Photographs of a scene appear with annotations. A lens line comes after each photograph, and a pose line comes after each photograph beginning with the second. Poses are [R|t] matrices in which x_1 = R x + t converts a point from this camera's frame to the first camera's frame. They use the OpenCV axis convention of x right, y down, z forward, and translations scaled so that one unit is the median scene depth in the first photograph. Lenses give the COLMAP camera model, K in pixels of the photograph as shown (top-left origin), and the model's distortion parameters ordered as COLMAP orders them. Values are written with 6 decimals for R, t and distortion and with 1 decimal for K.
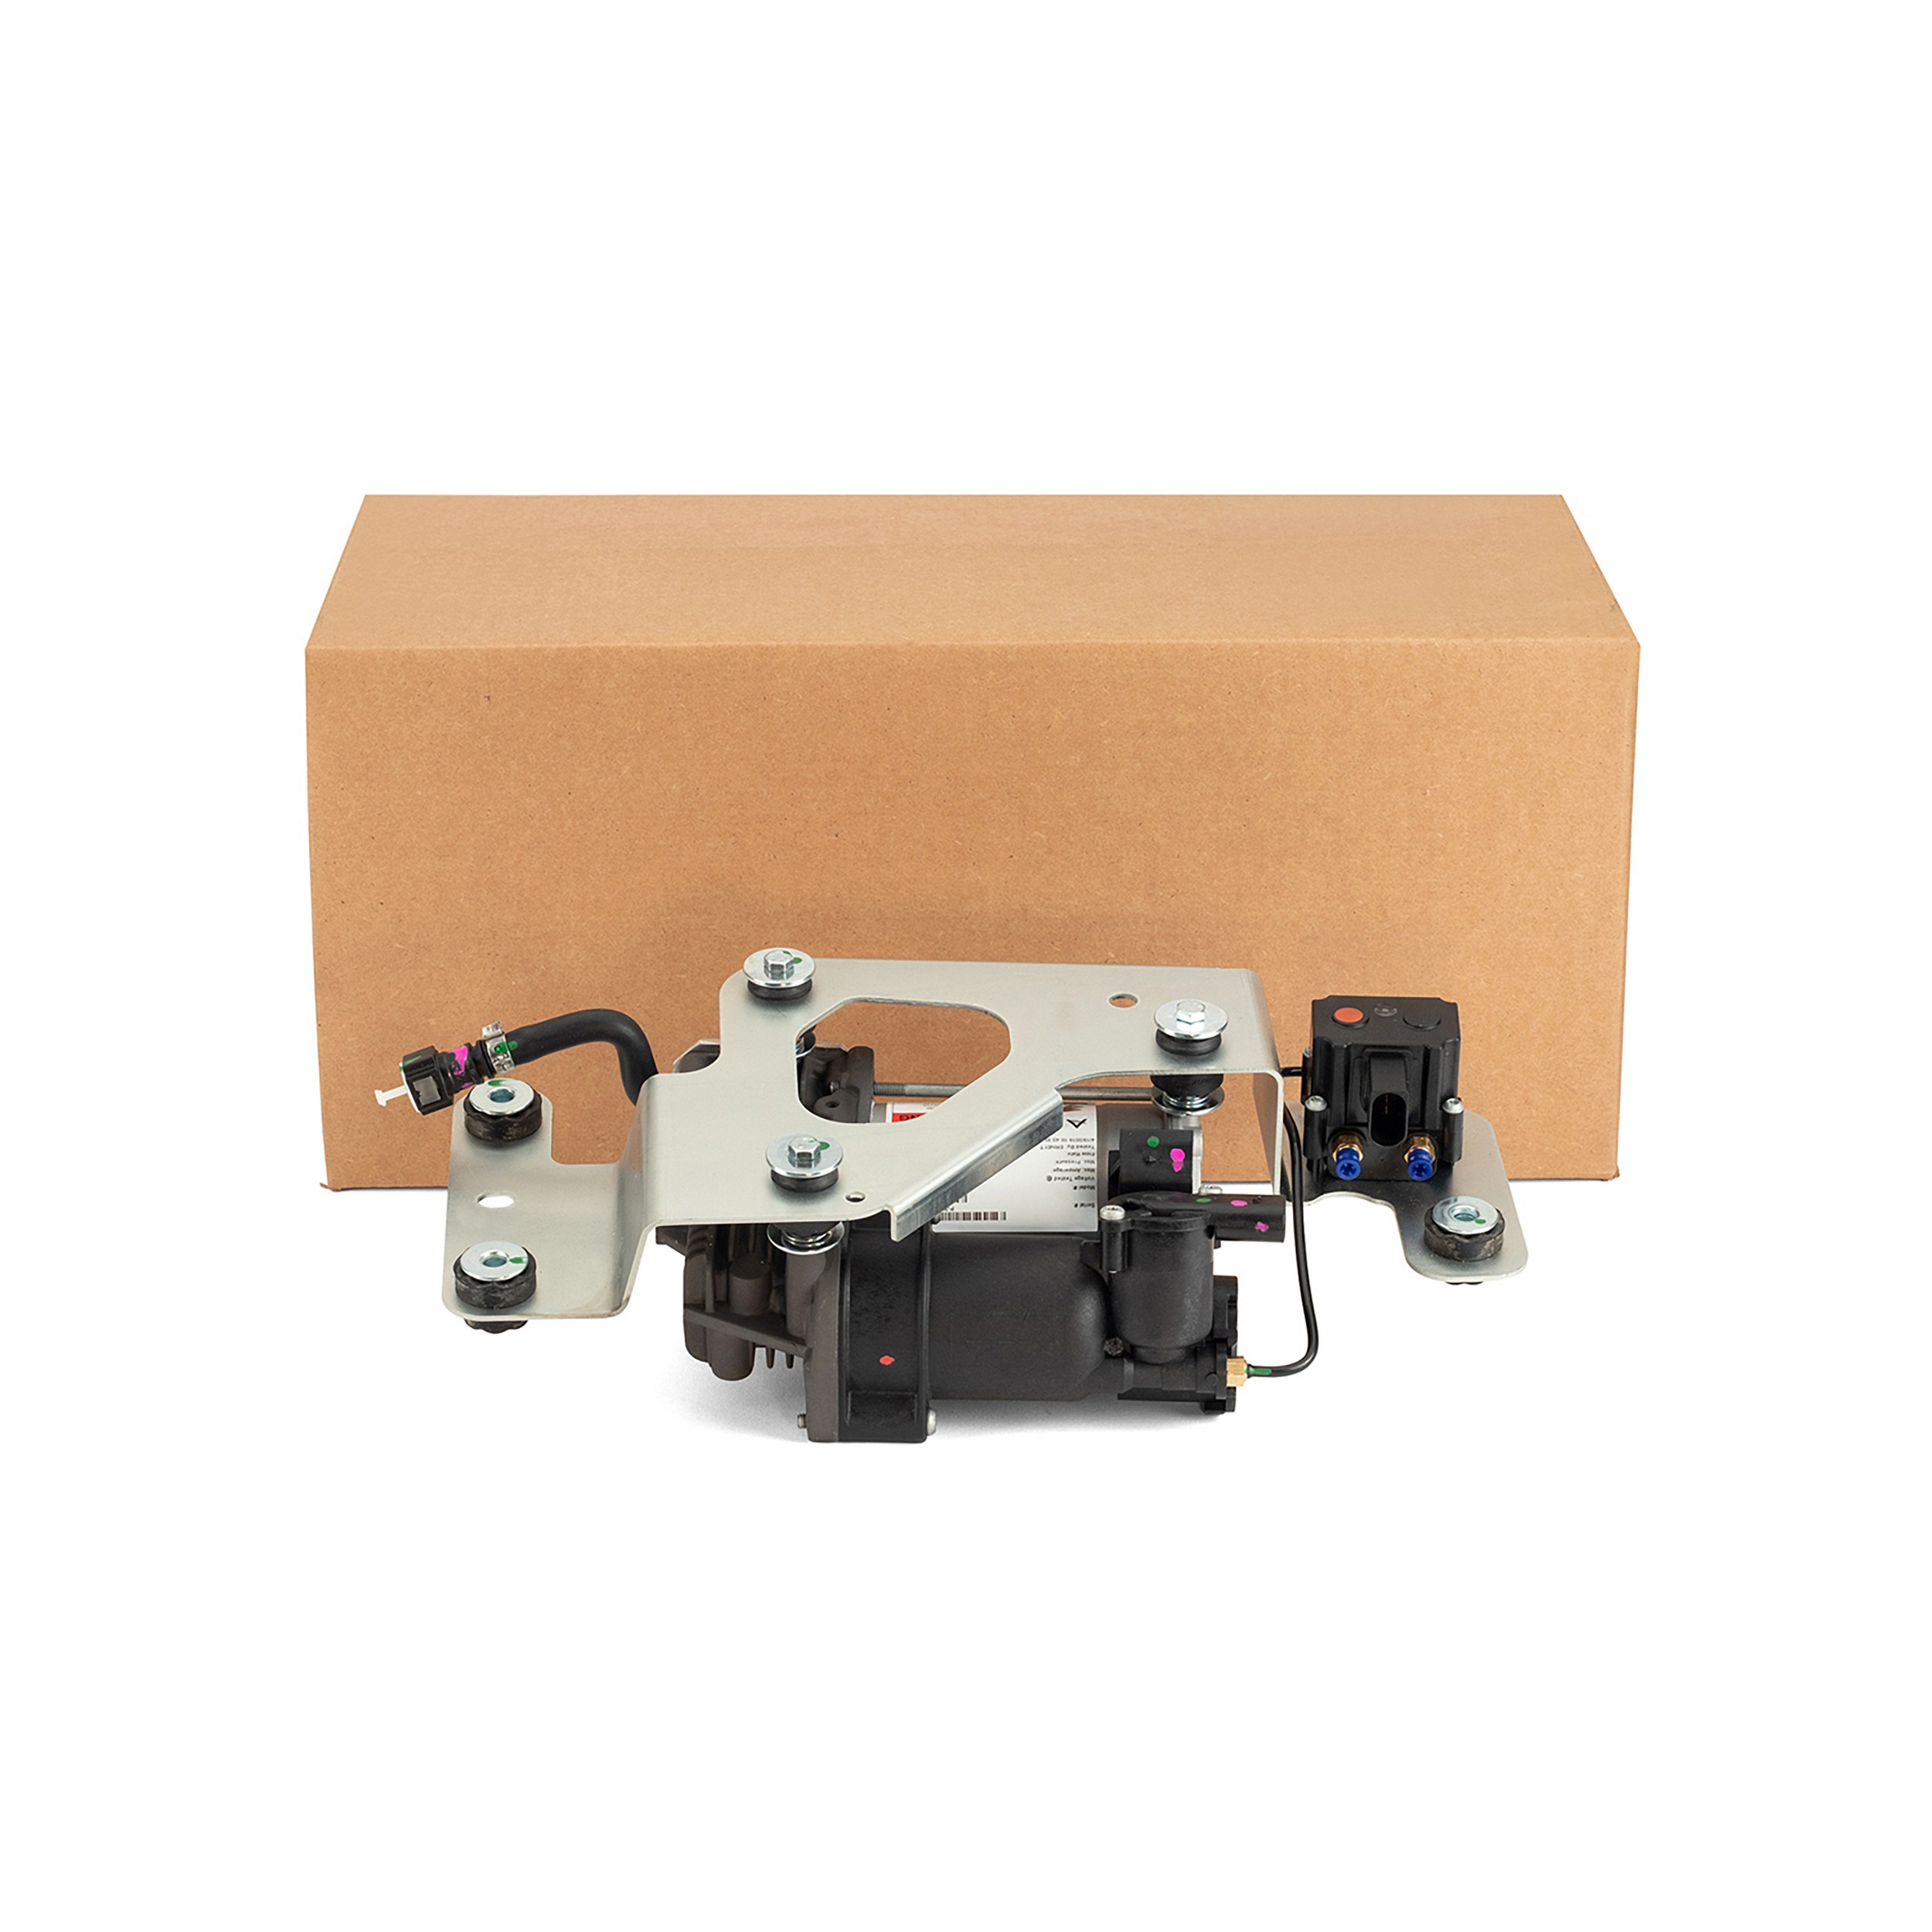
lens RADIAL K [[11798.3, 0, 965.3], [0, 11798.3, 964.7], [0, 0, 1]] dist [-0.218188, 0.000000]
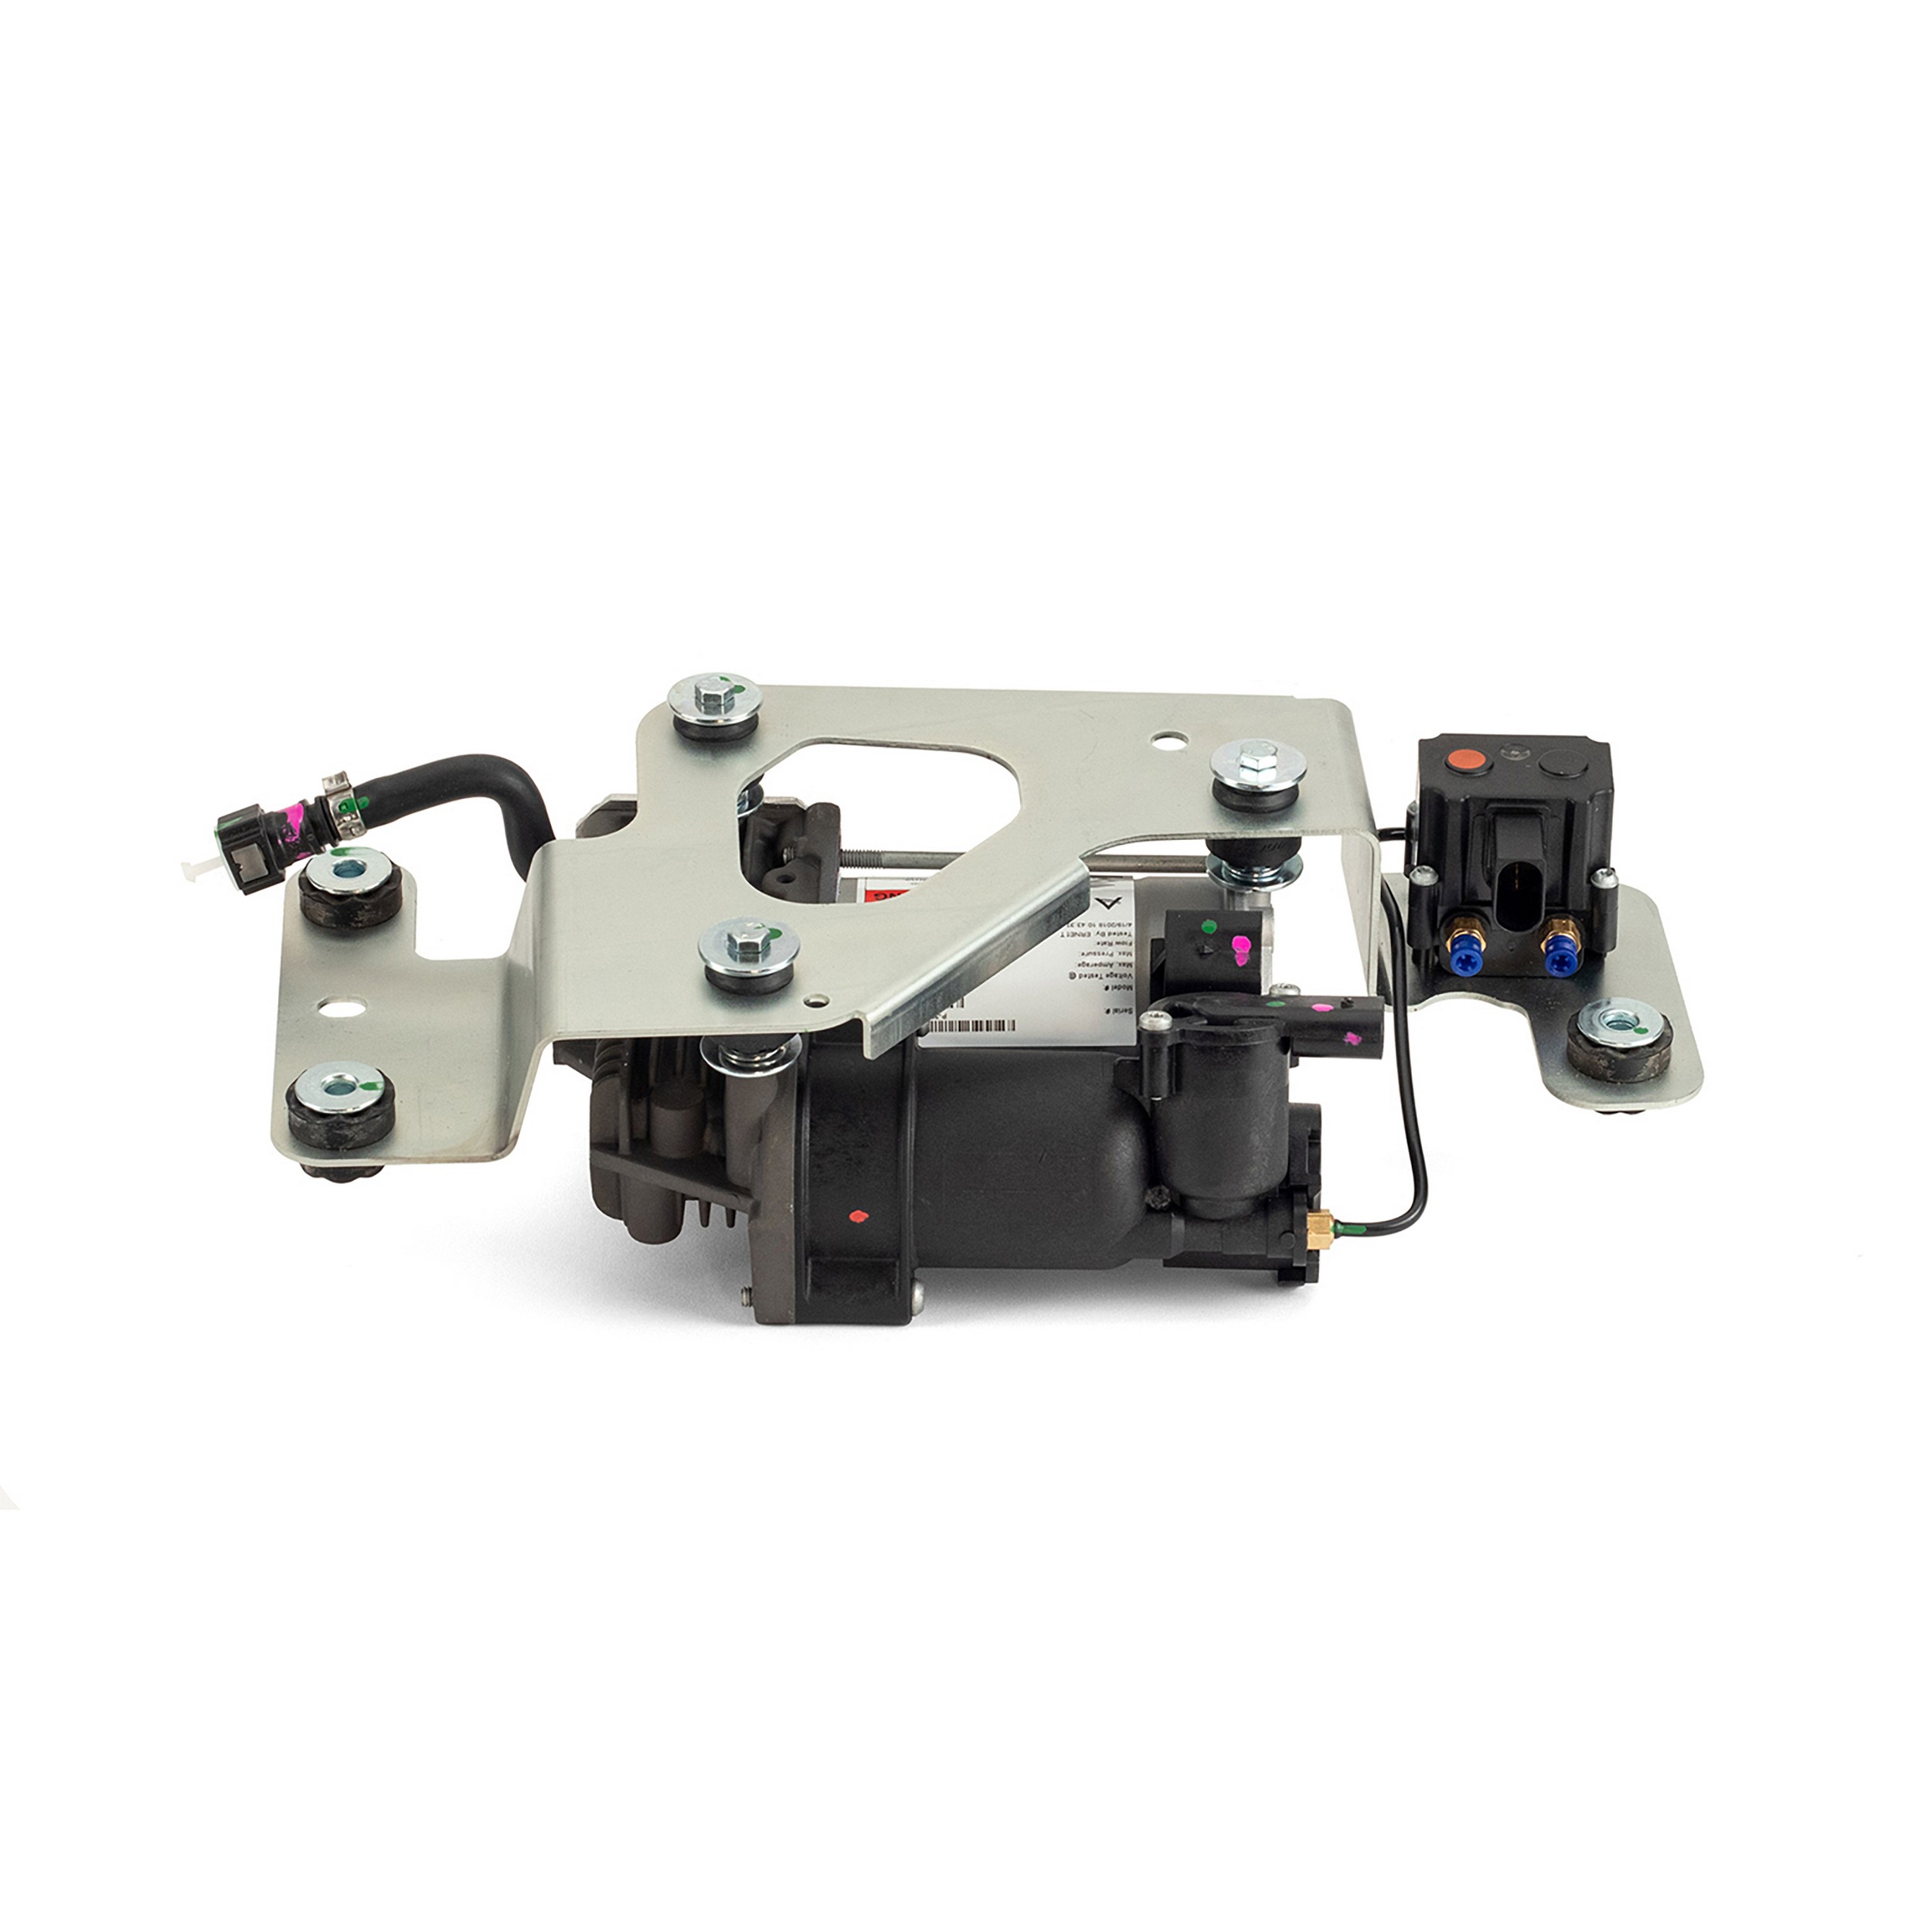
lens RADIAL K [[11798.3, 0, 966.9], [0, 11798.3, 968.3], [0, 0, 1]] dist [-0.218188, 0.000000]
pose [[0.999950, -0.003334, -0.009399, 0.007487], [0.003501, 0.999836, 0.017760, 0.004155], [0.009339, -0.017792, 0.999798, 0.242326]]
